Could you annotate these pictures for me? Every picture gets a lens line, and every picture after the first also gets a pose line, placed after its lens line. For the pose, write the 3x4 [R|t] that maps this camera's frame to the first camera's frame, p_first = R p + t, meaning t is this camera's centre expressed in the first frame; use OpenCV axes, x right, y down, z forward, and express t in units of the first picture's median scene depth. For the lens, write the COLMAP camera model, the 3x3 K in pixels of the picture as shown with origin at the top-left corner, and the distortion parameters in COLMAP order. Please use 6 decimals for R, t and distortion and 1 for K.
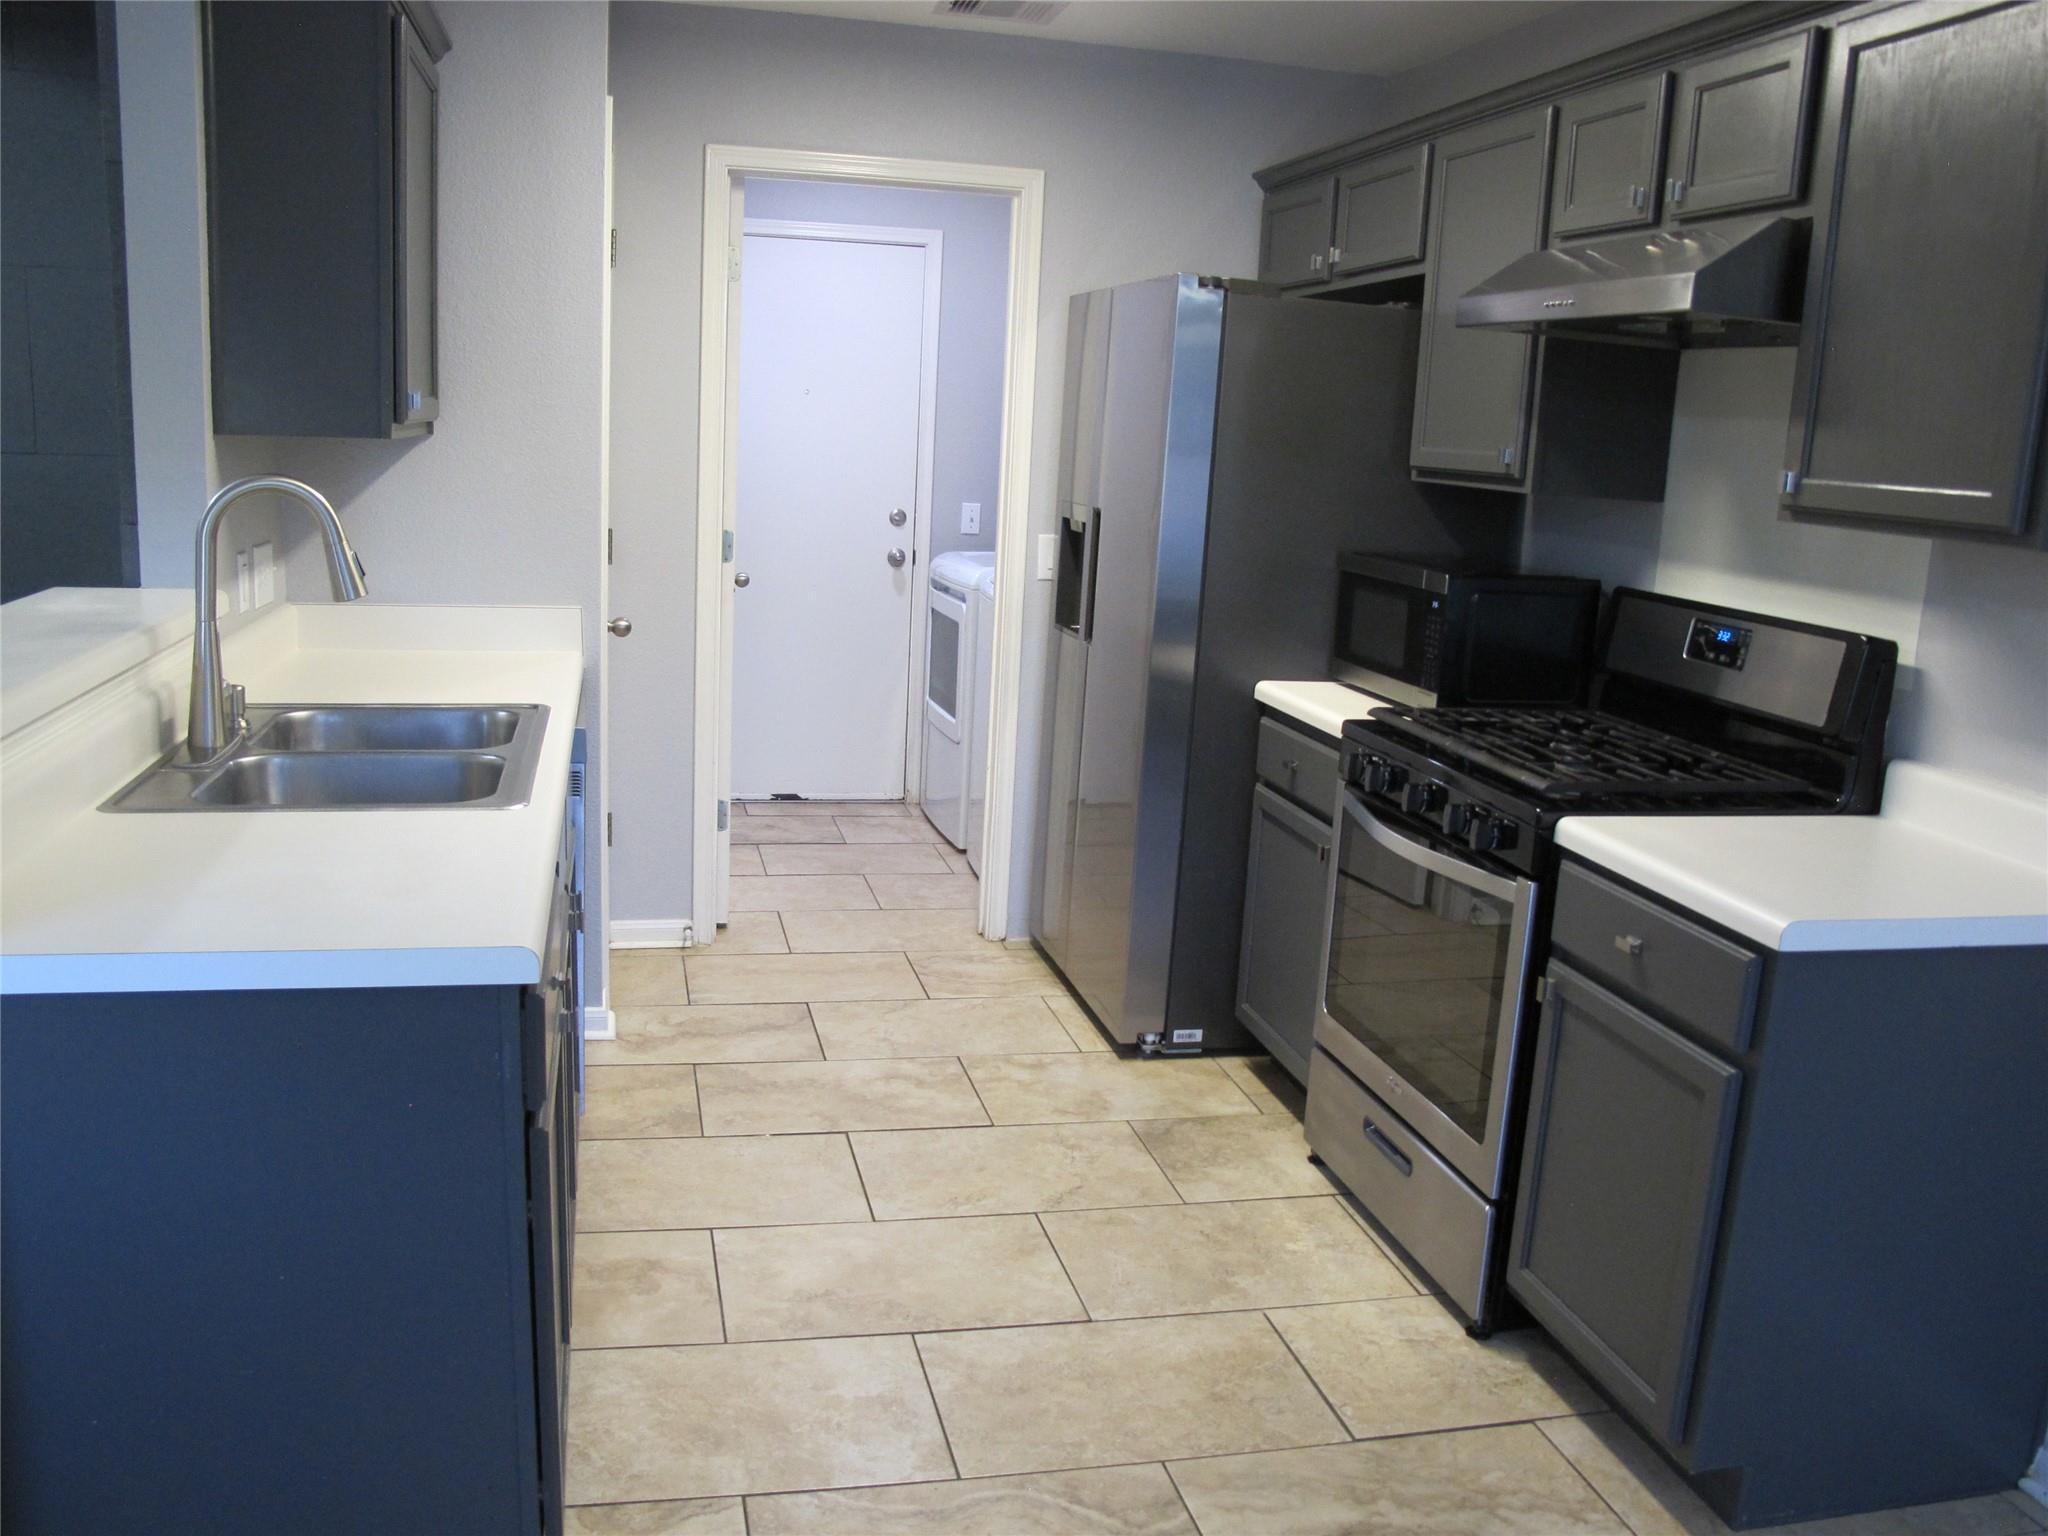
lens RADIAL K [[1720.5, 0, 1022.5], [0, 1720.5, 791.0], [0, 0, 1]] dist [-0.155377, 0.129995]
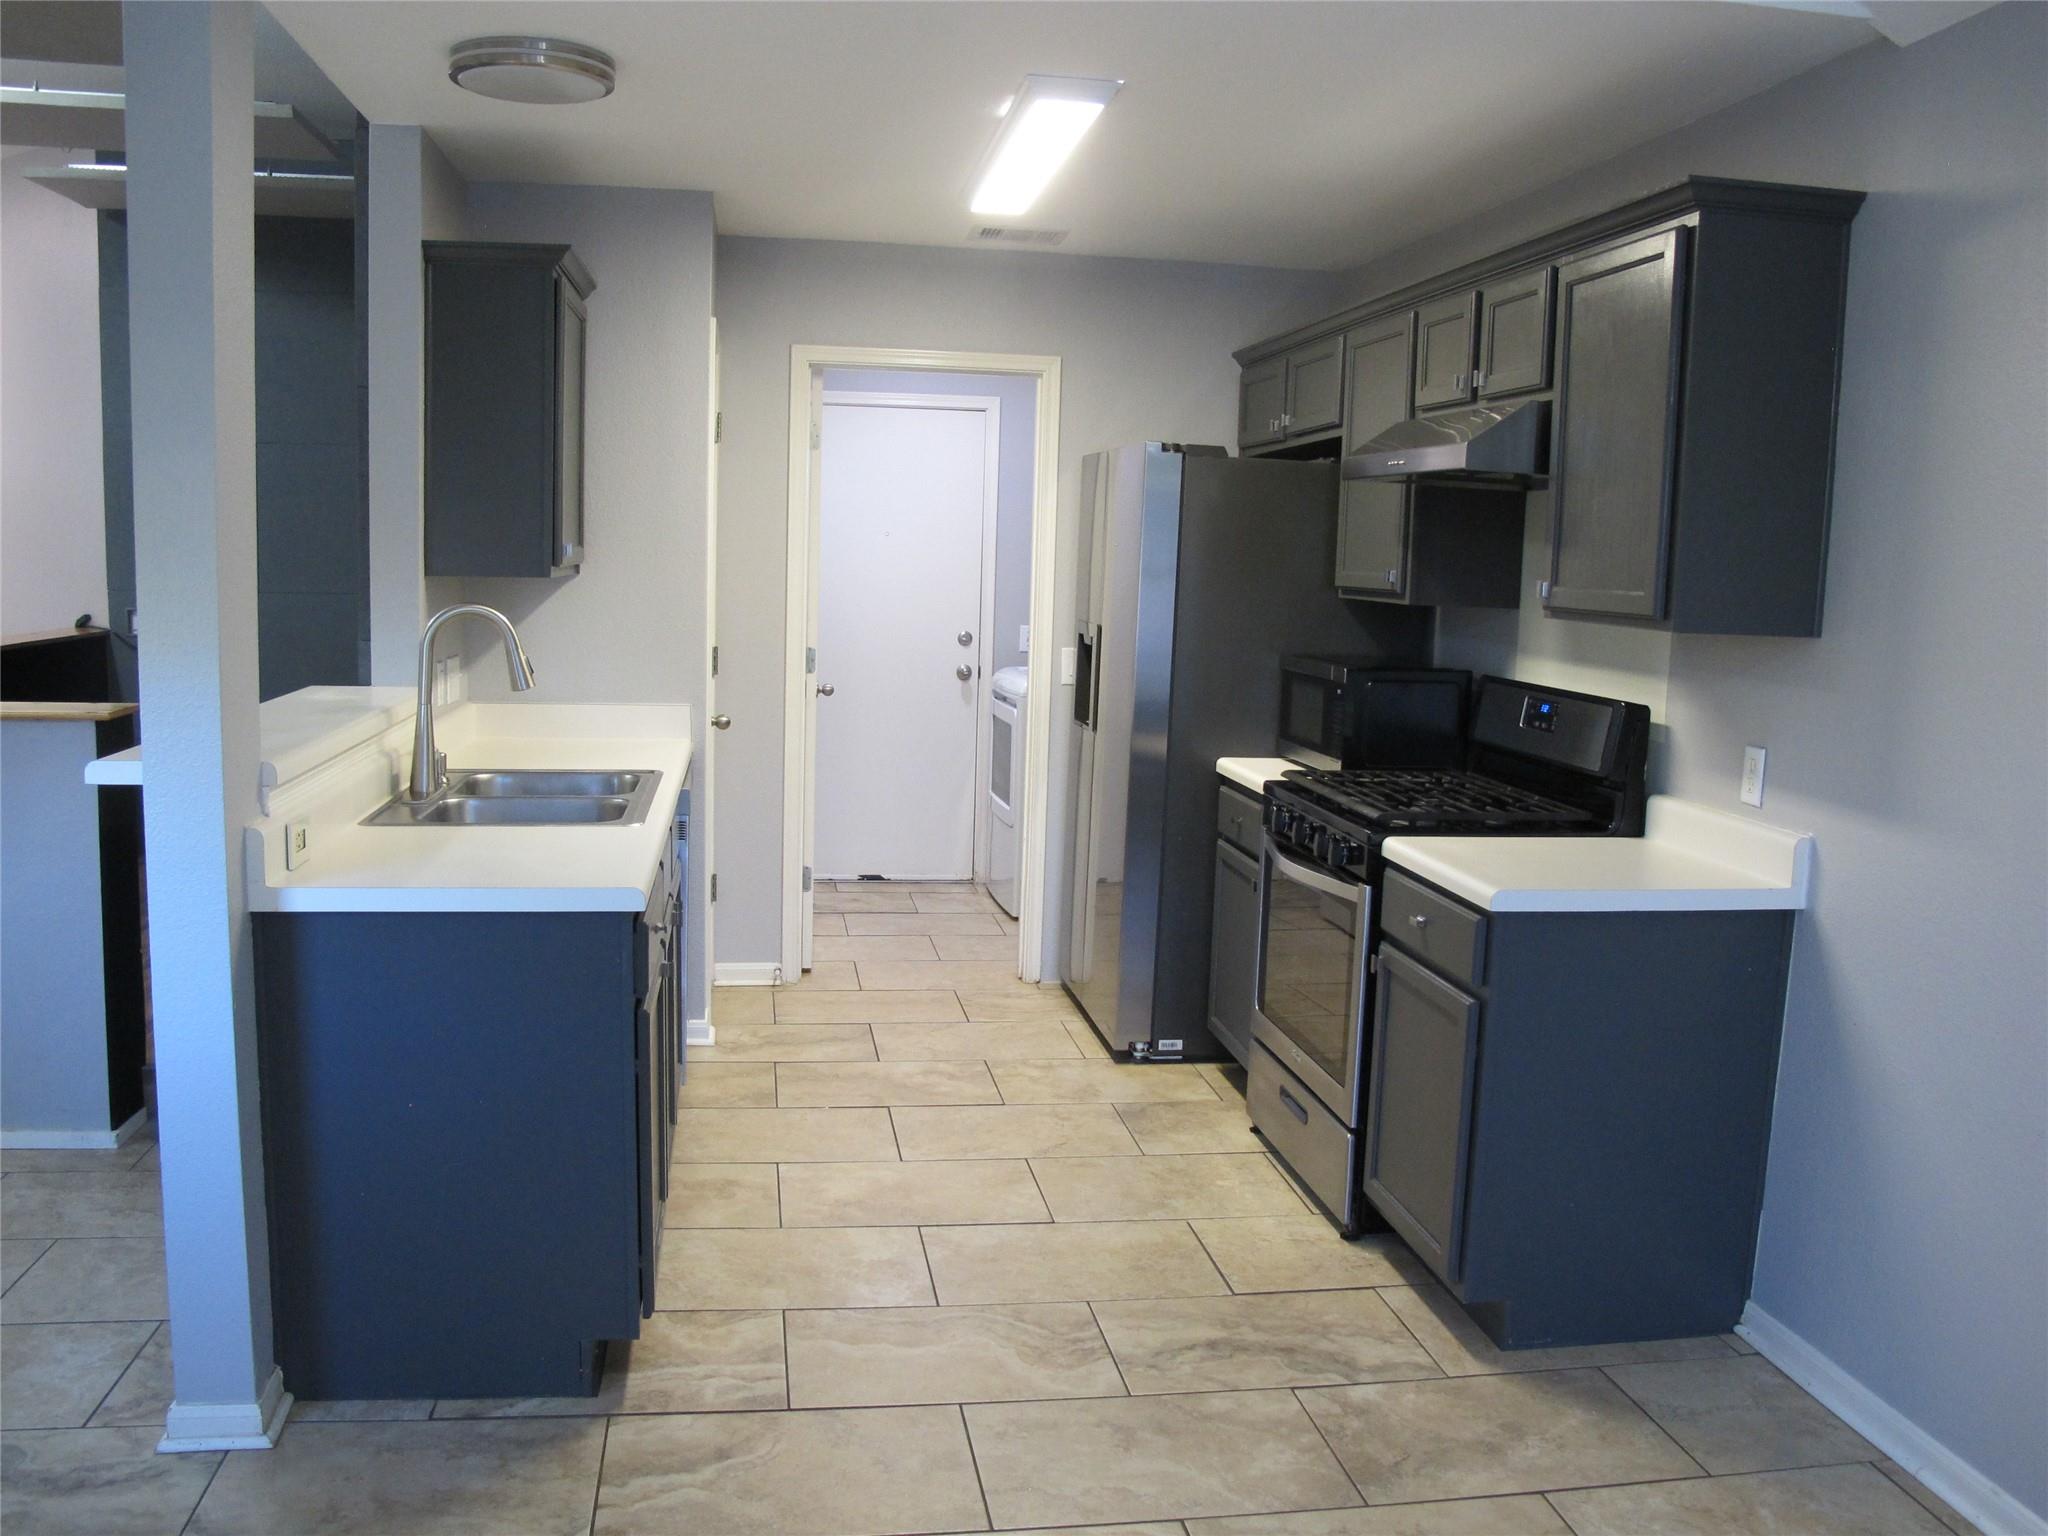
lens RADIAL K [[1710.4, 0, 1024.0], [0, 1710.4, 768.0], [0, 0, 1]] dist [-0.157377, 0.117872]
pose [[0.997377, -0.010098, -0.071673, 0.098046], [0.003792, 0.996150, -0.087586, 0.061497], [0.072282, 0.087084, 0.993575, -0.300302]]
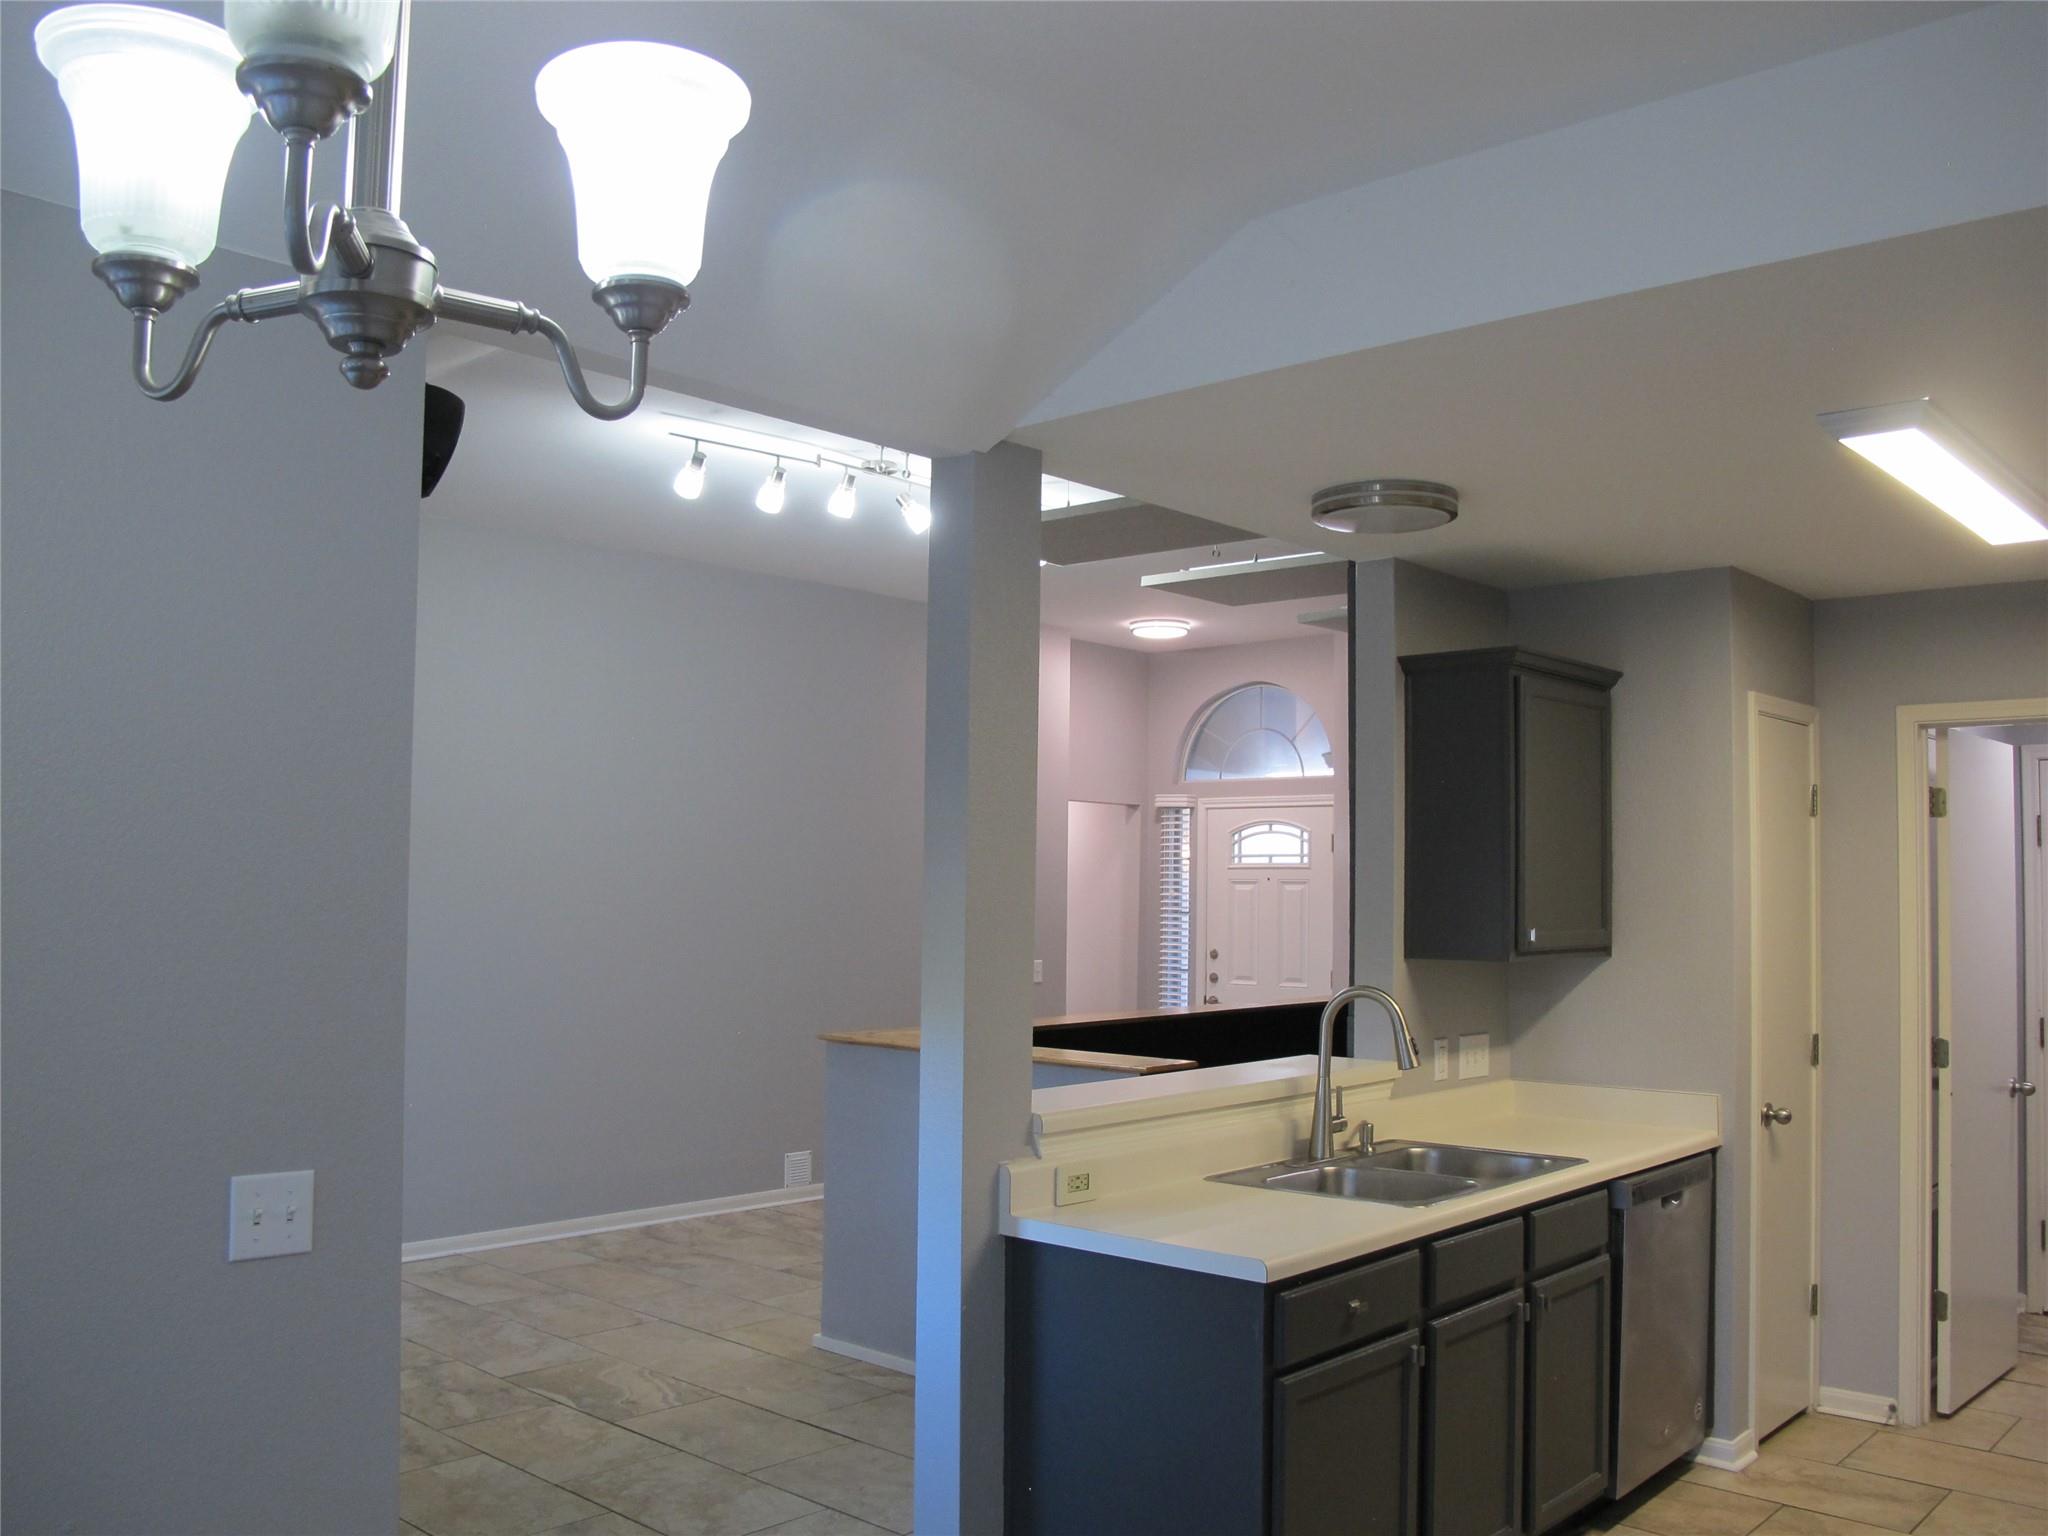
lens RADIAL K [[1710.4, 0, 1024.0], [0, 1710.4, 768.0], [0, 0, 1]] dist [-0.157377, 0.117872]
pose [[0.570357, -0.099769, -0.815315, 0.518448], [-0.157061, 0.961035, -0.227473, 0.019144], [0.806241, 0.257795, 0.532463, -0.121918]]
